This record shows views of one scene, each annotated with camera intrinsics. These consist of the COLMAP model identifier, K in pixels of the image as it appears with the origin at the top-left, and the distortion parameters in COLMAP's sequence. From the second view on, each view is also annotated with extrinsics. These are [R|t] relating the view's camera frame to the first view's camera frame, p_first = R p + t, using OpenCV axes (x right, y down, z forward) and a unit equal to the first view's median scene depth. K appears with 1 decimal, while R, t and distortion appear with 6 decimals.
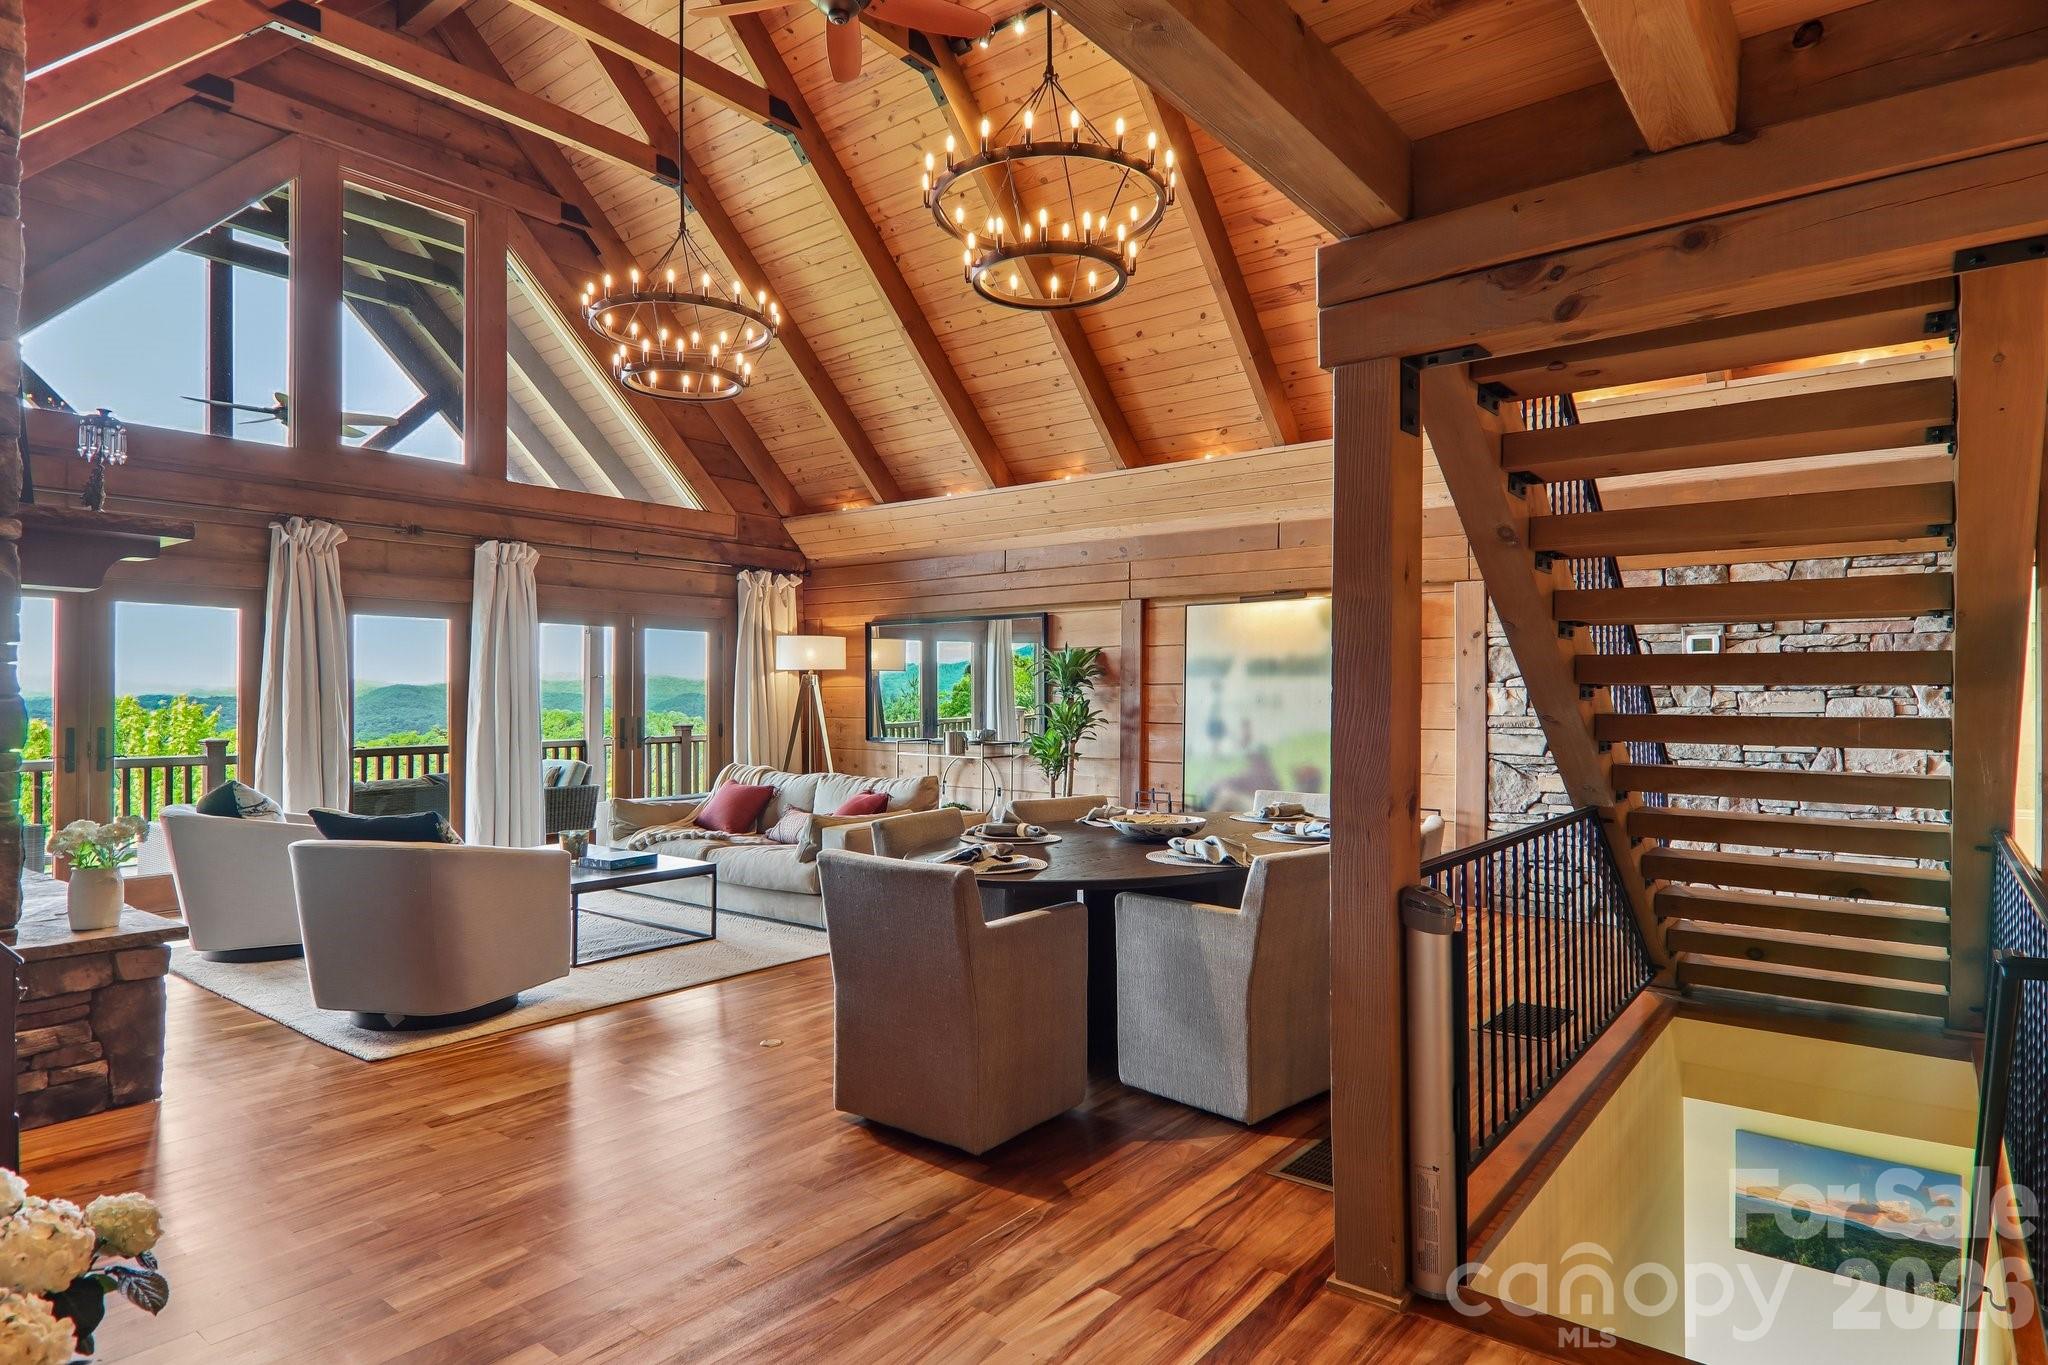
lens RADIAL K [[1129.8, 0, 1021.1], [0, 1129.8, 690.3], [0, 0, 1]] dist [0.003271, -0.006426]
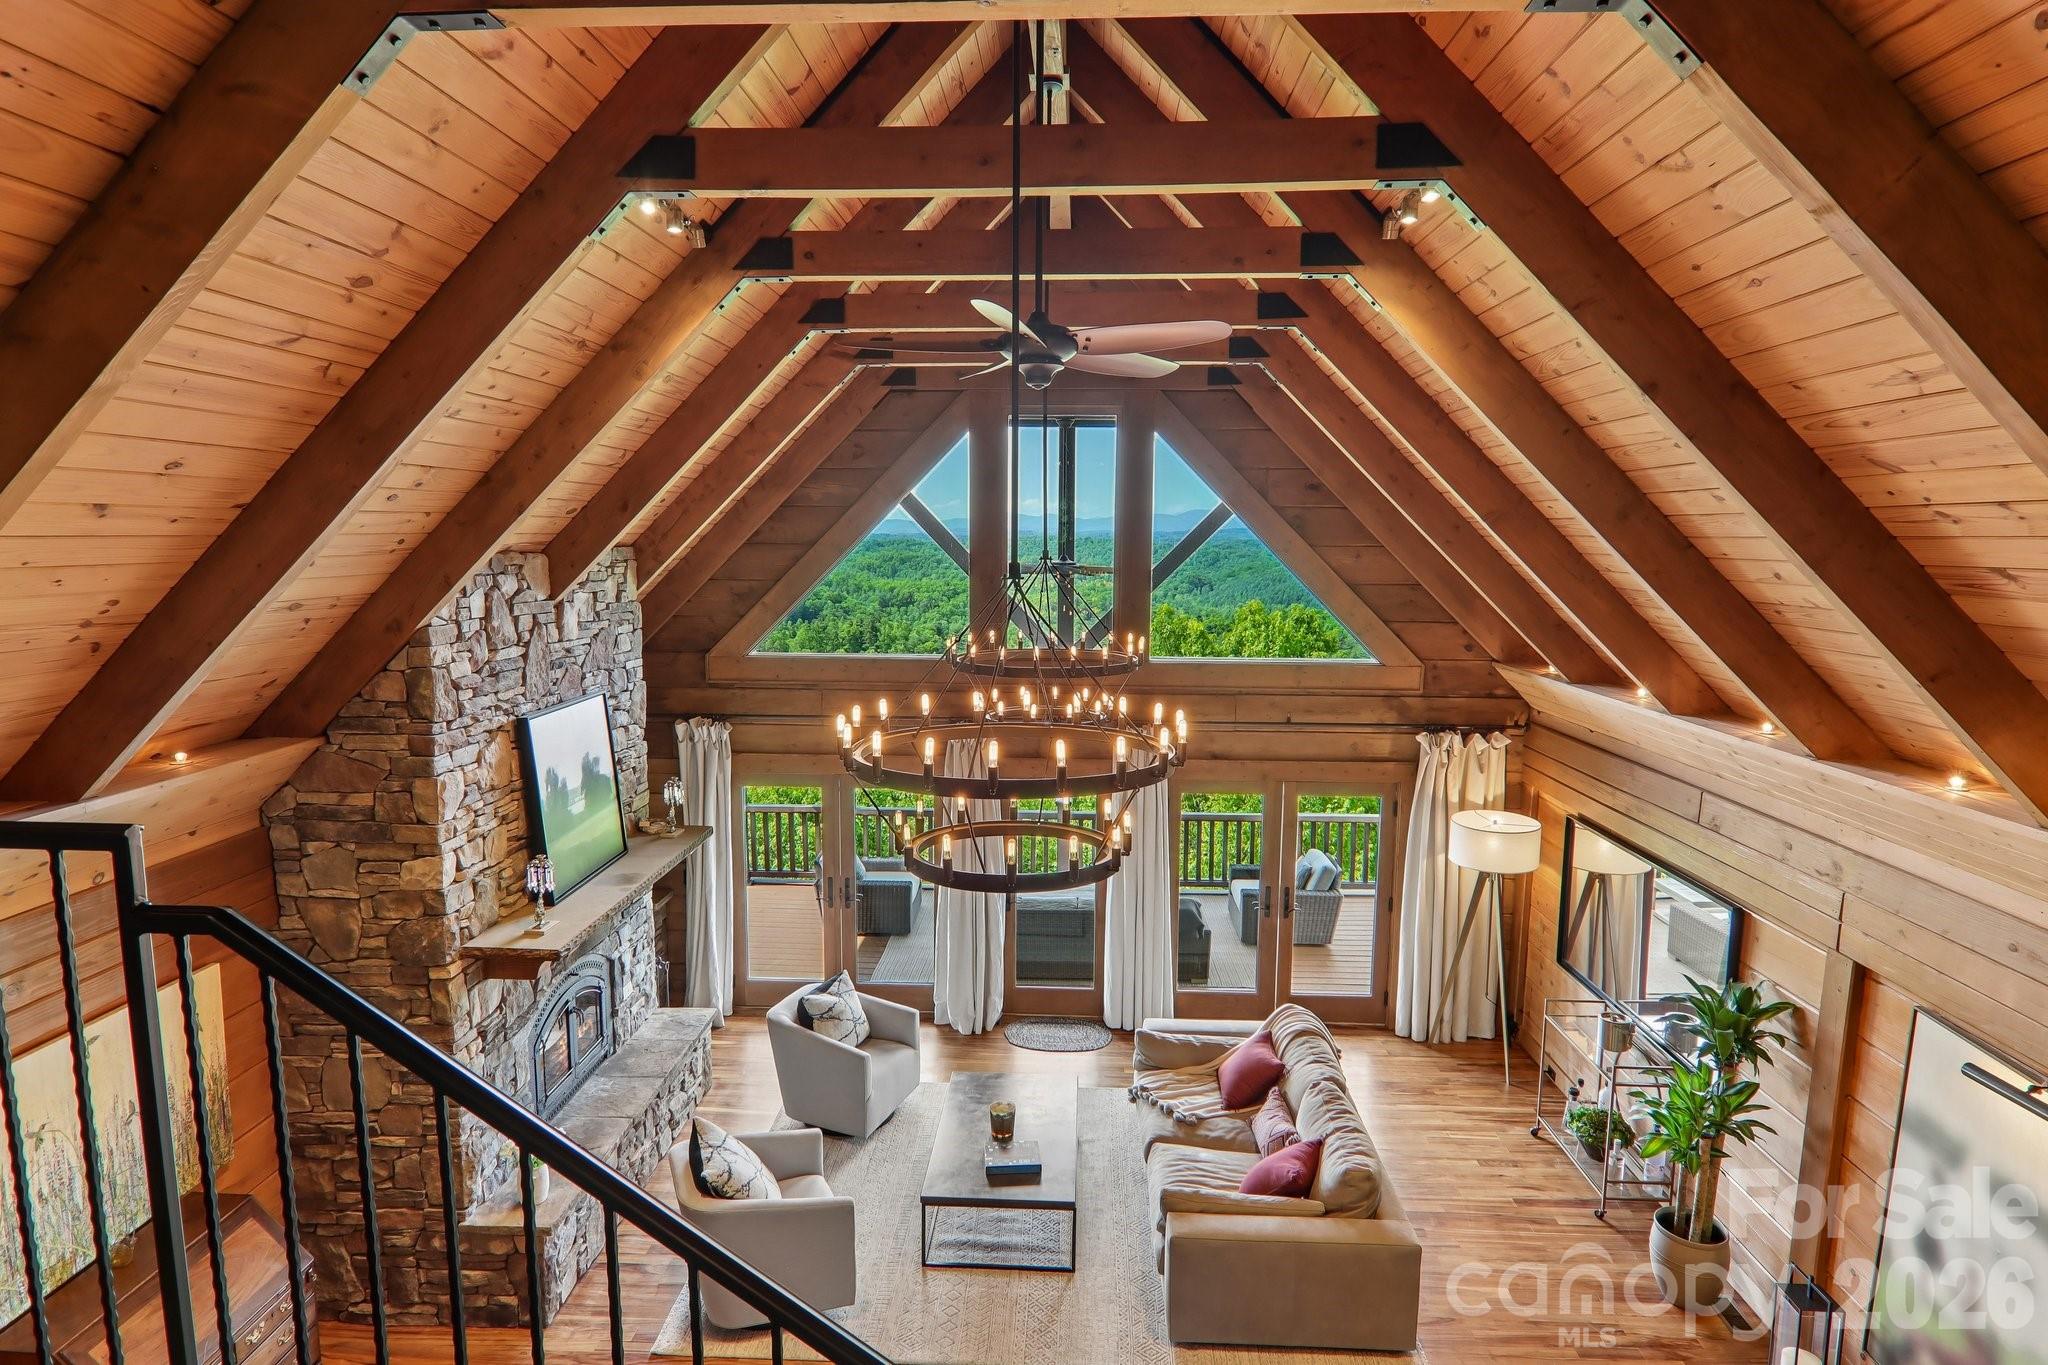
lens RADIAL K [[1129.8, 0, 1018.3], [0, 1129.8, 688.8], [0, 0, 1]] dist [0.003271, -0.006426]
pose [[0.568927, 0.112189, -0.814700, 0.303339], [0.001638, 0.990495, 0.137541, -0.285371], [0.822387, -0.079586, 0.563335, 0.299097]]
